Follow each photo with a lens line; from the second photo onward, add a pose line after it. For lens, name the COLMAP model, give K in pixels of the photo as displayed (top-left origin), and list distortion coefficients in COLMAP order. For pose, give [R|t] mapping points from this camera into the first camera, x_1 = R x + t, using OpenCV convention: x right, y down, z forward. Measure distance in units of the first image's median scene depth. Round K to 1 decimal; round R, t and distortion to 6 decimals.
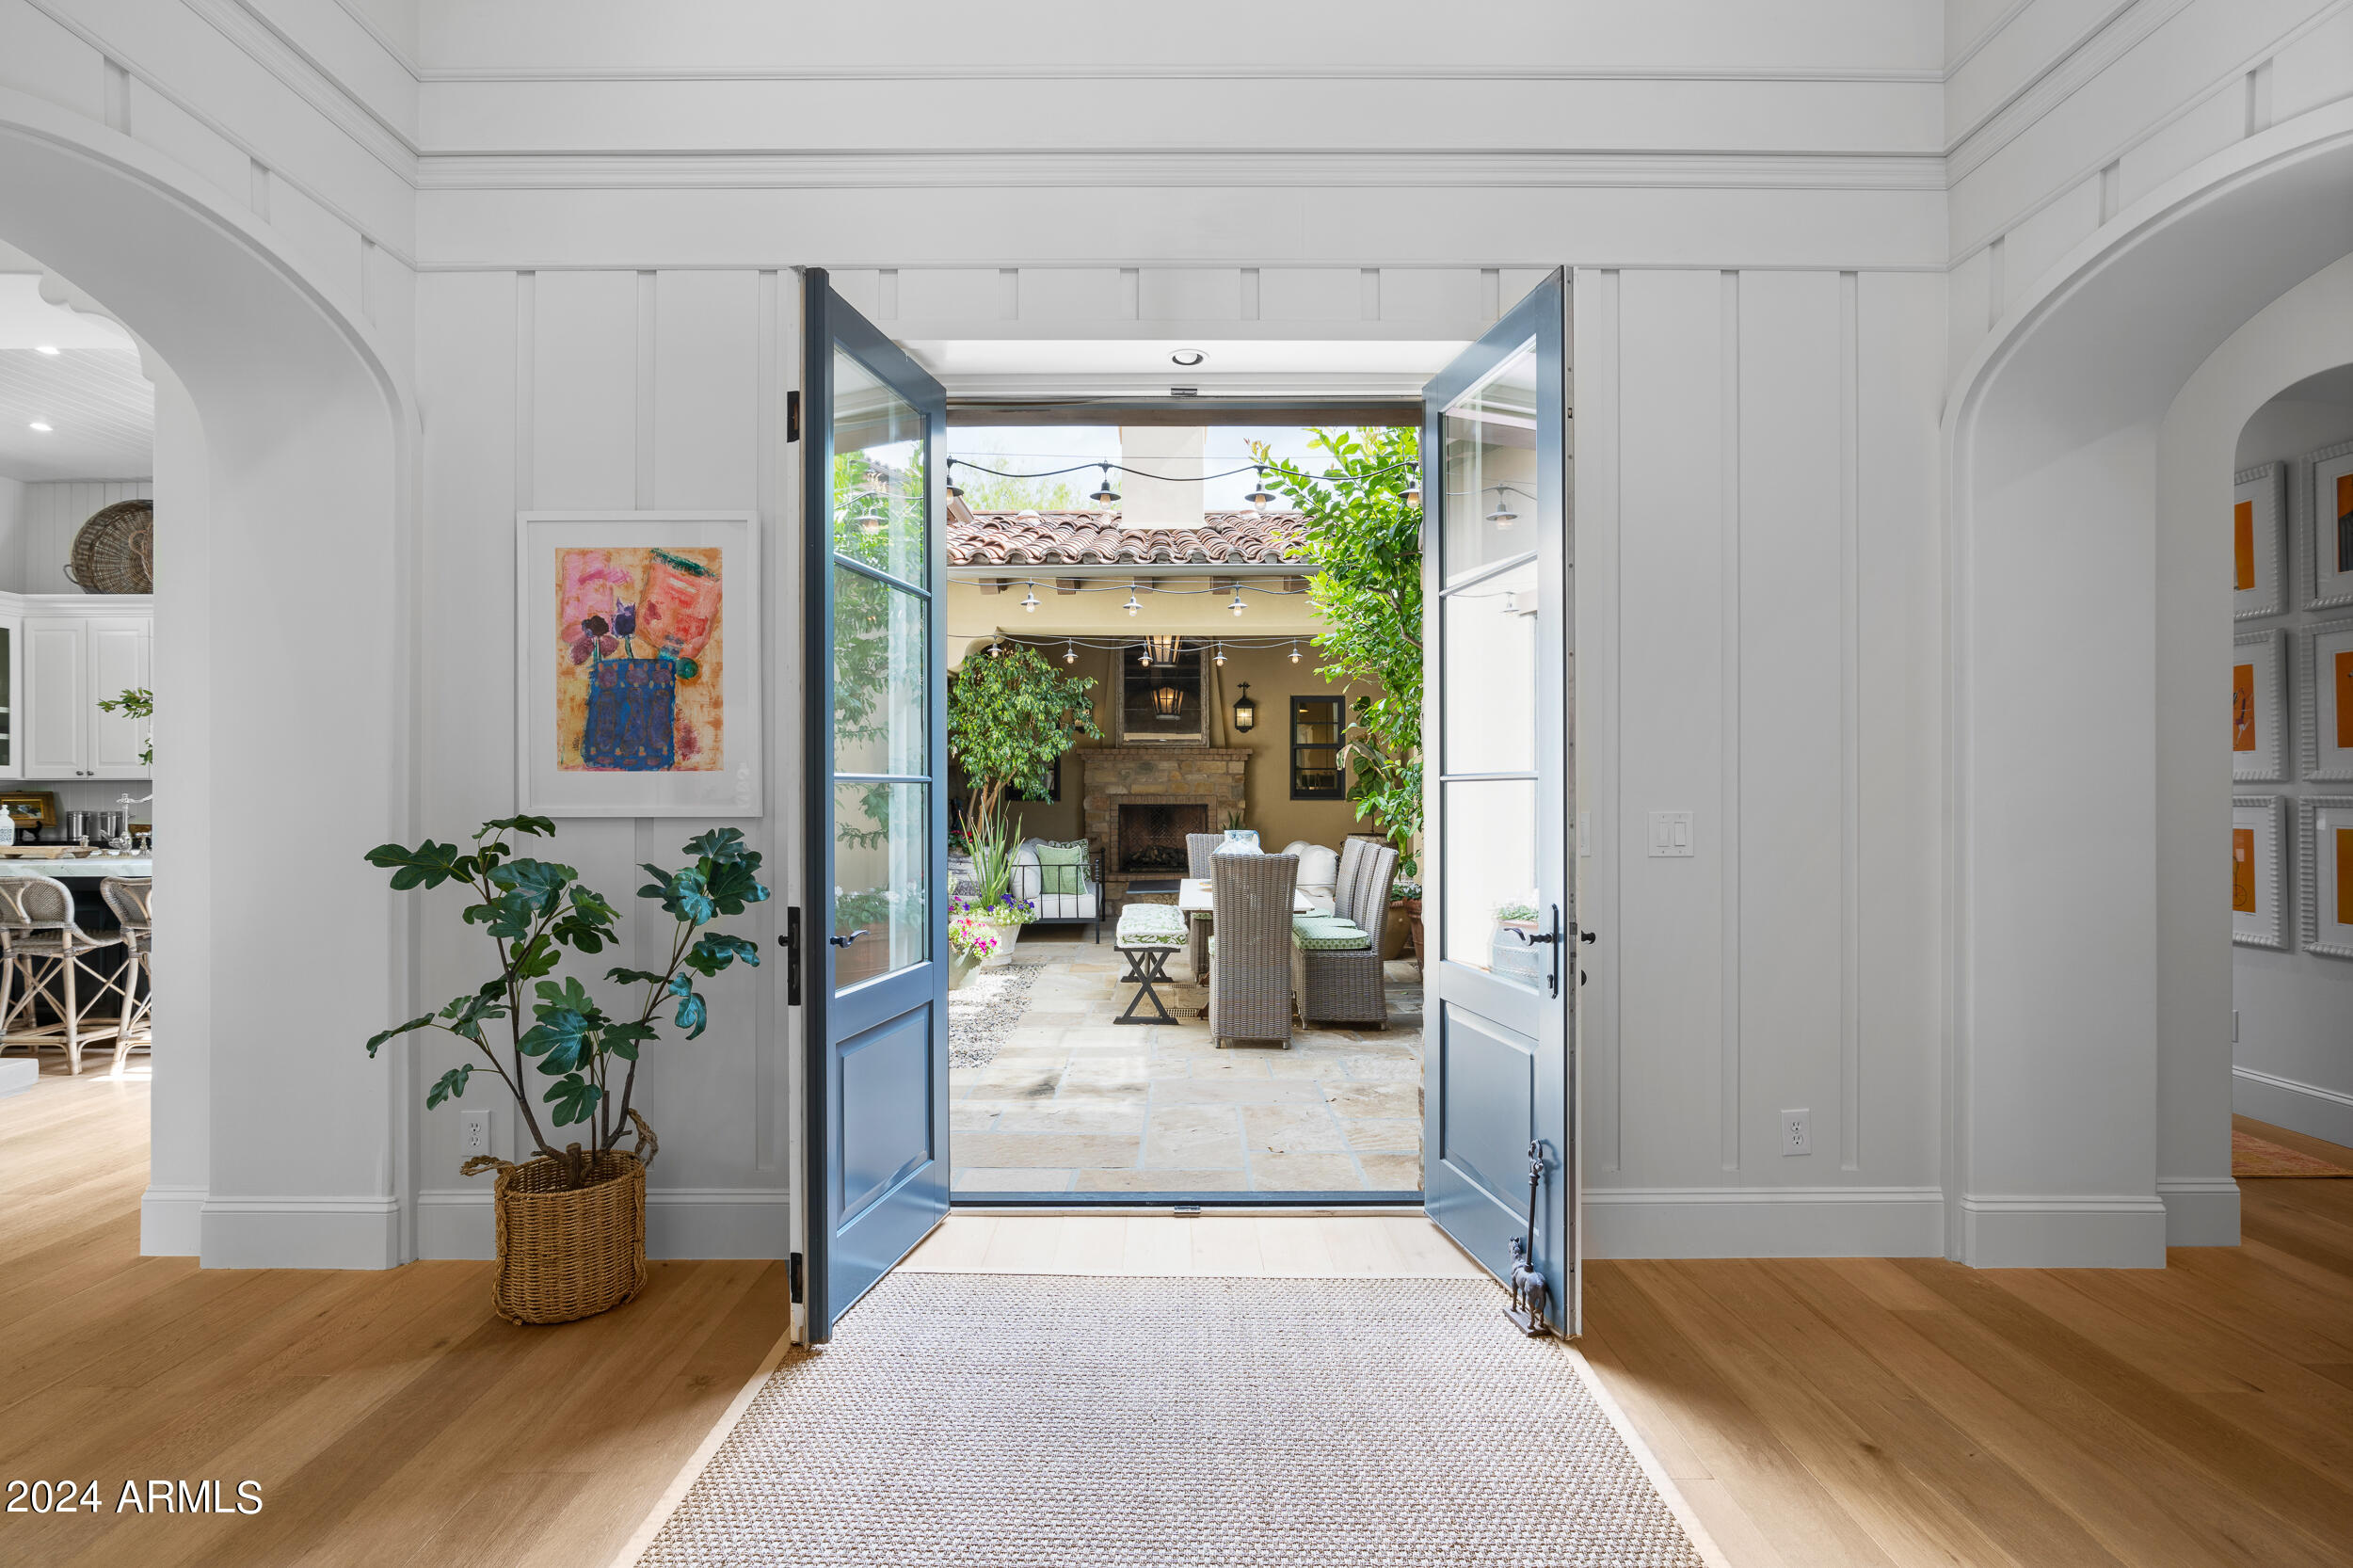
lens RADIAL K [[1063.4, 0, 1159.9], [0, 1063.4, 800.4], [0, 0, 1]] dist [-0.009943, 0.001310]
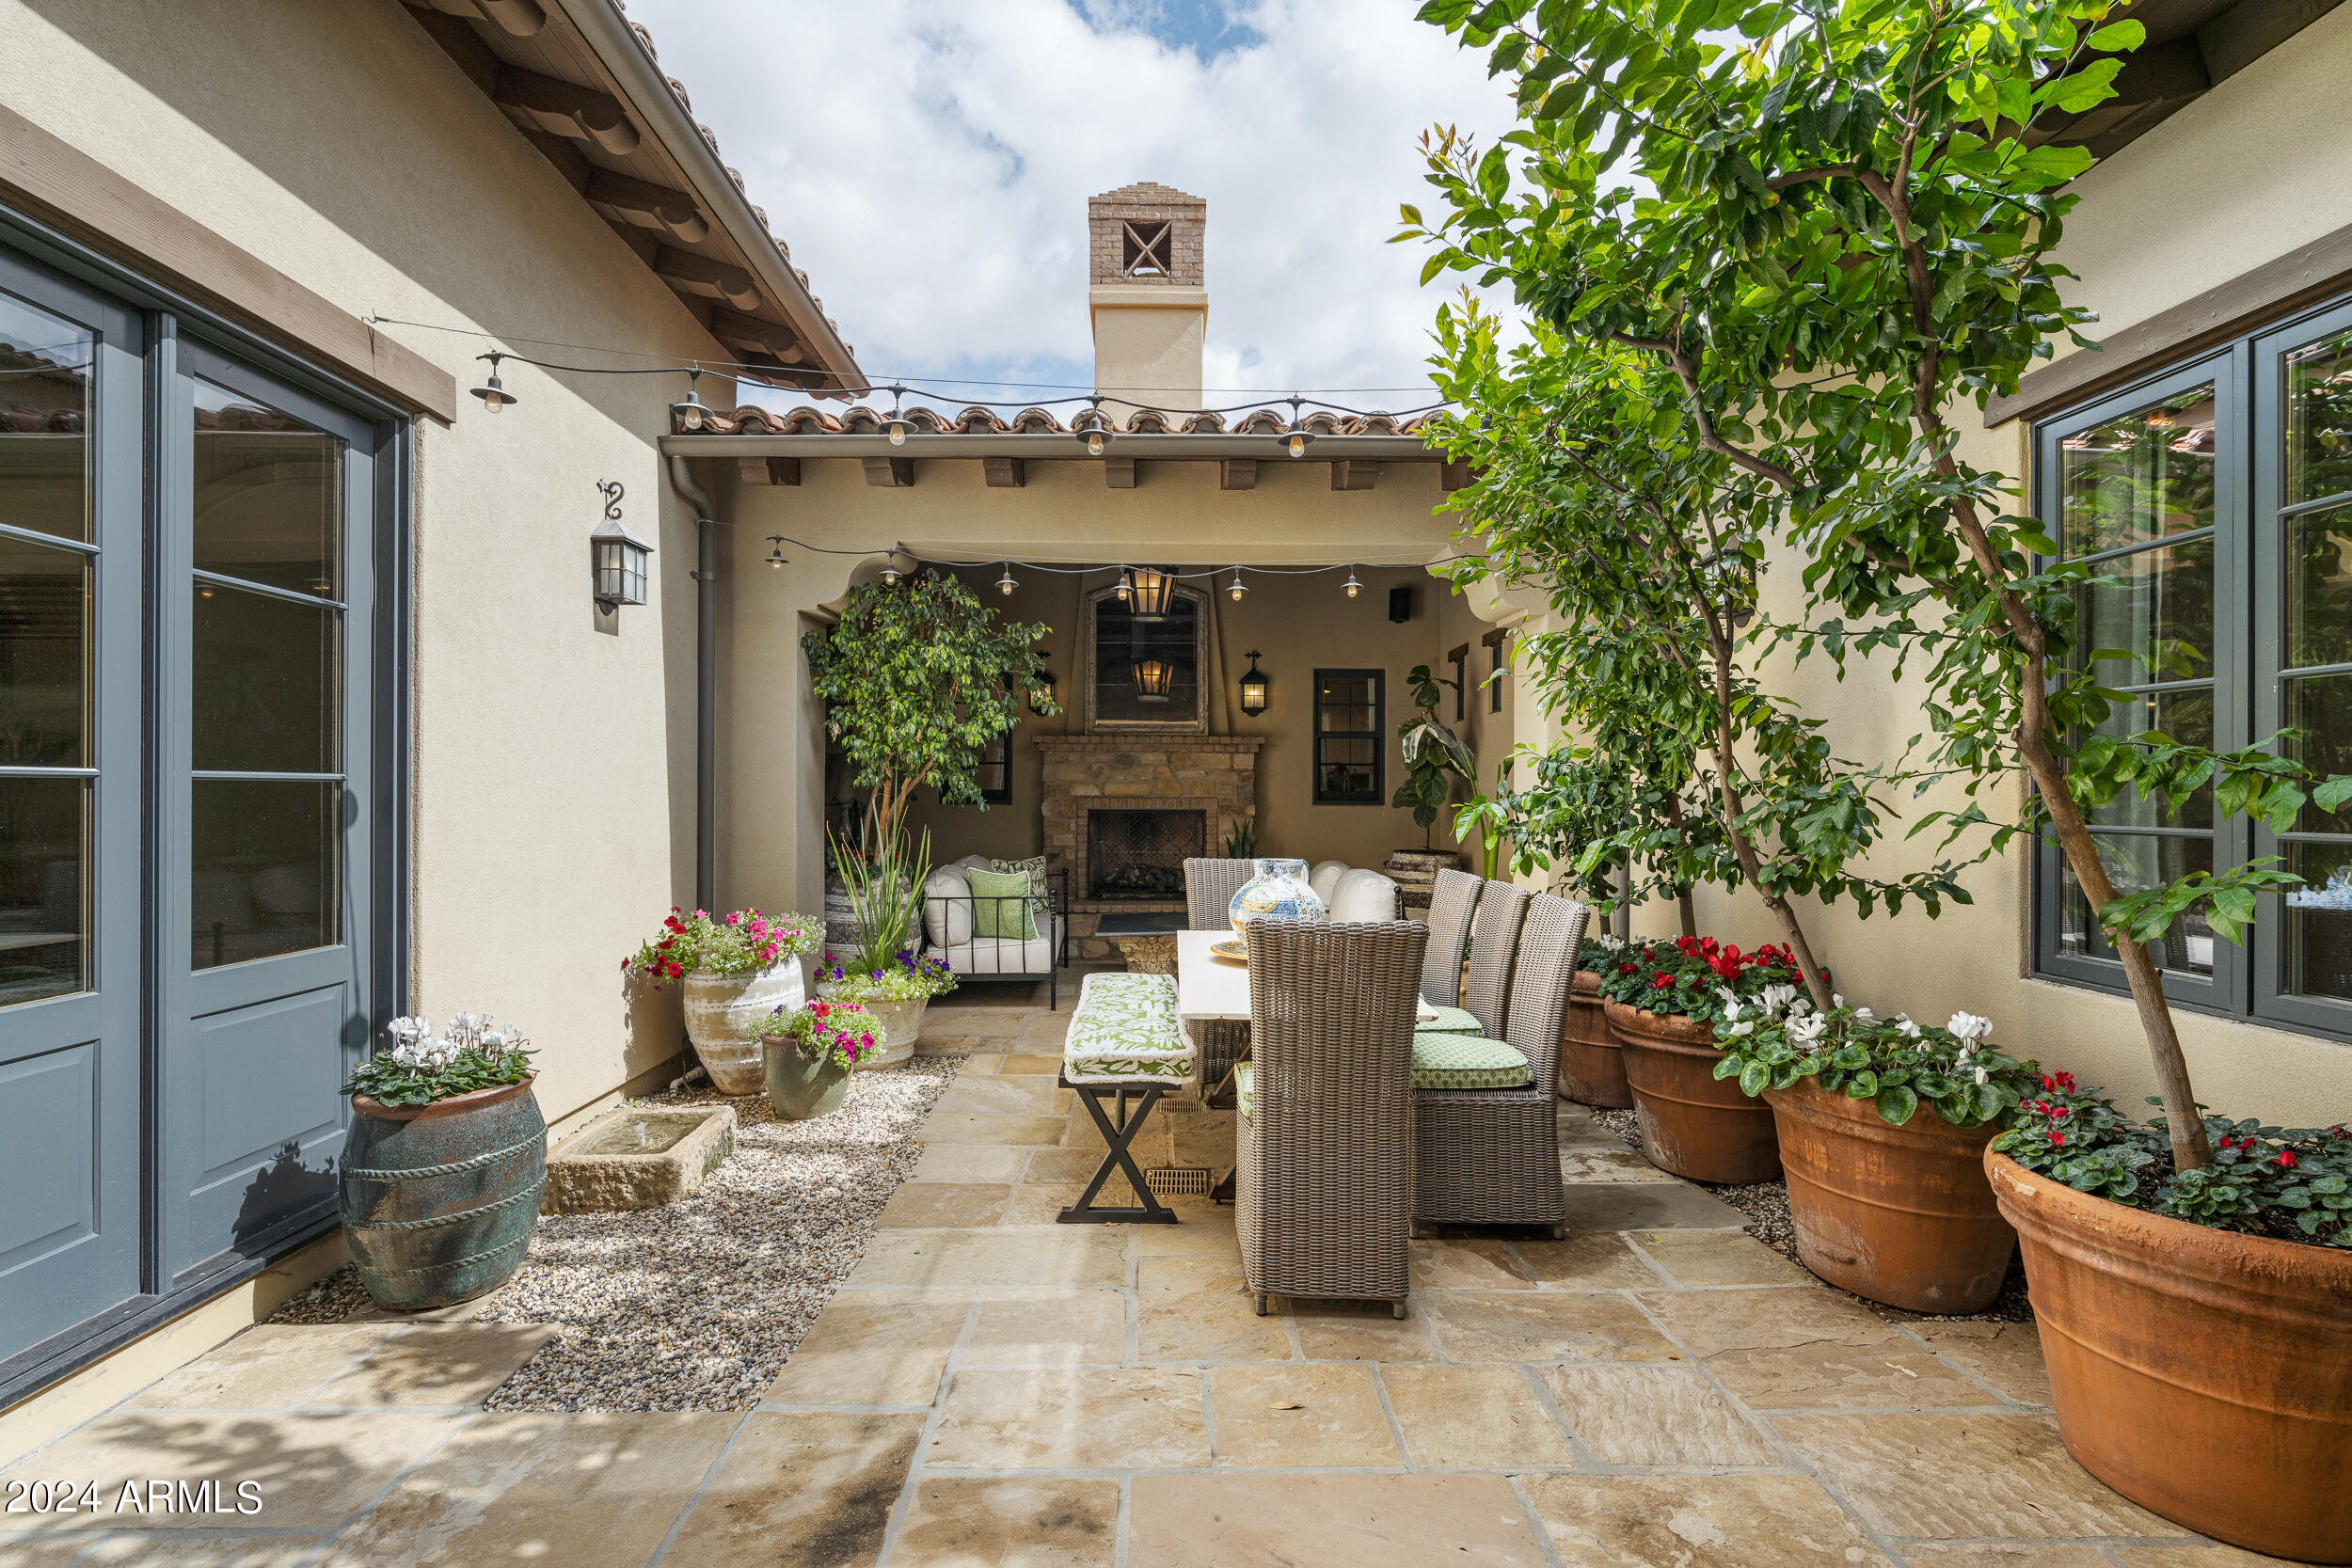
lens RADIAL K [[1062.8, 0, 1159.4], [0, 1062.8, 800.3], [0, 0, 1]] dist [-0.009943, 0.001310]
pose [[0.999830, 0.005282, 0.017639, -0.001812], [-0.005259, 0.999985, -0.001383, -0.002630], [-0.017646, 0.001290, 0.999843, 0.326027]]
